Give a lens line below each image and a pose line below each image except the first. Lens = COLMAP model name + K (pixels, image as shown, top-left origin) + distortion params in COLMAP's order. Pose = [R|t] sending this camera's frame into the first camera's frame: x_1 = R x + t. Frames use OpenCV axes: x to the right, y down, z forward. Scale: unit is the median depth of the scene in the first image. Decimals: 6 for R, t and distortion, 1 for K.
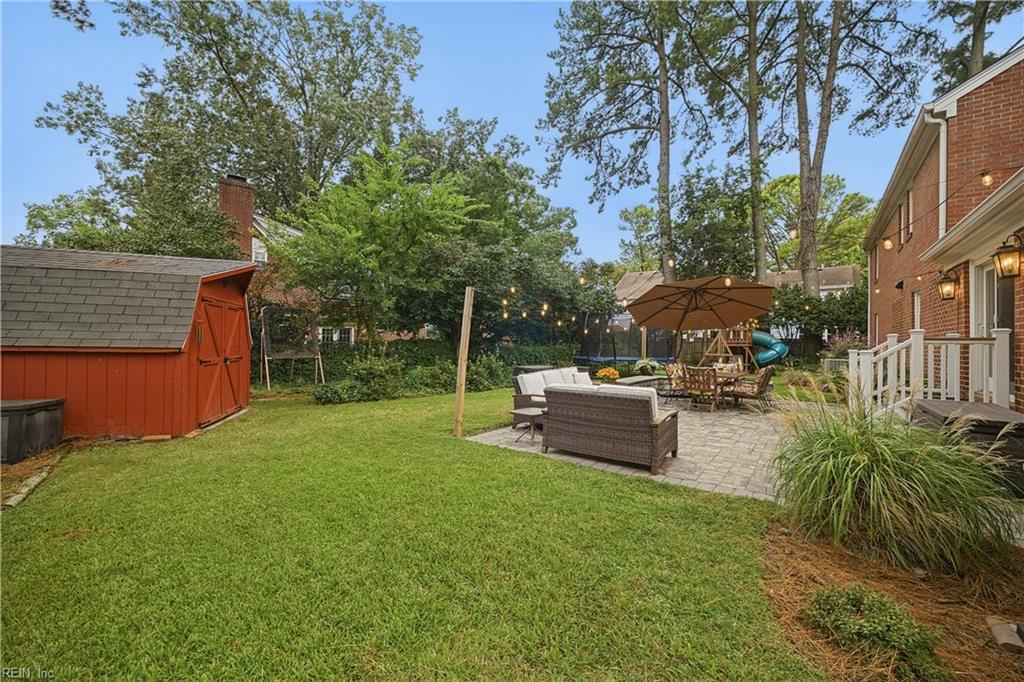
lens RADIAL K [[404.1, 0, 512.0], [0, 404.1, 341.0], [0, 0, 1]] dist [0.000545, 0.000135]
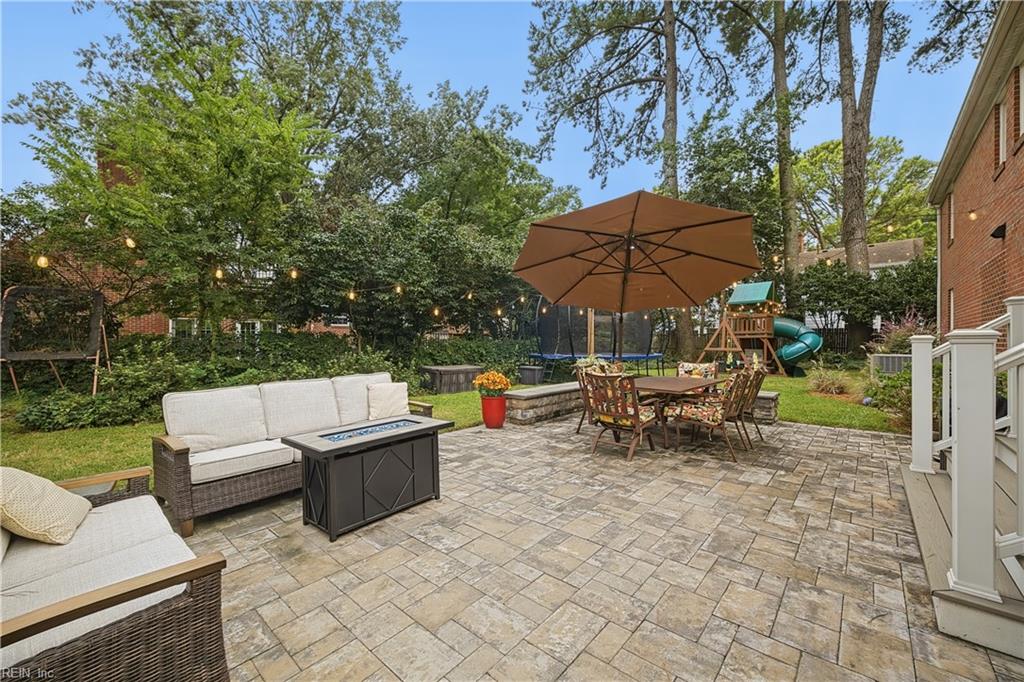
lens RADIAL K [[408.0, 0, 512.0], [0, 408.0, 341.0], [0, 0, 1]] dist [0.001702, 0.000616]
pose [[0.997098, -0.011741, -0.075215, 0.093014], [0.012313, 0.999899, 0.007156, 0.004337], [0.075124, -0.008062, 0.997142, 0.112844]]
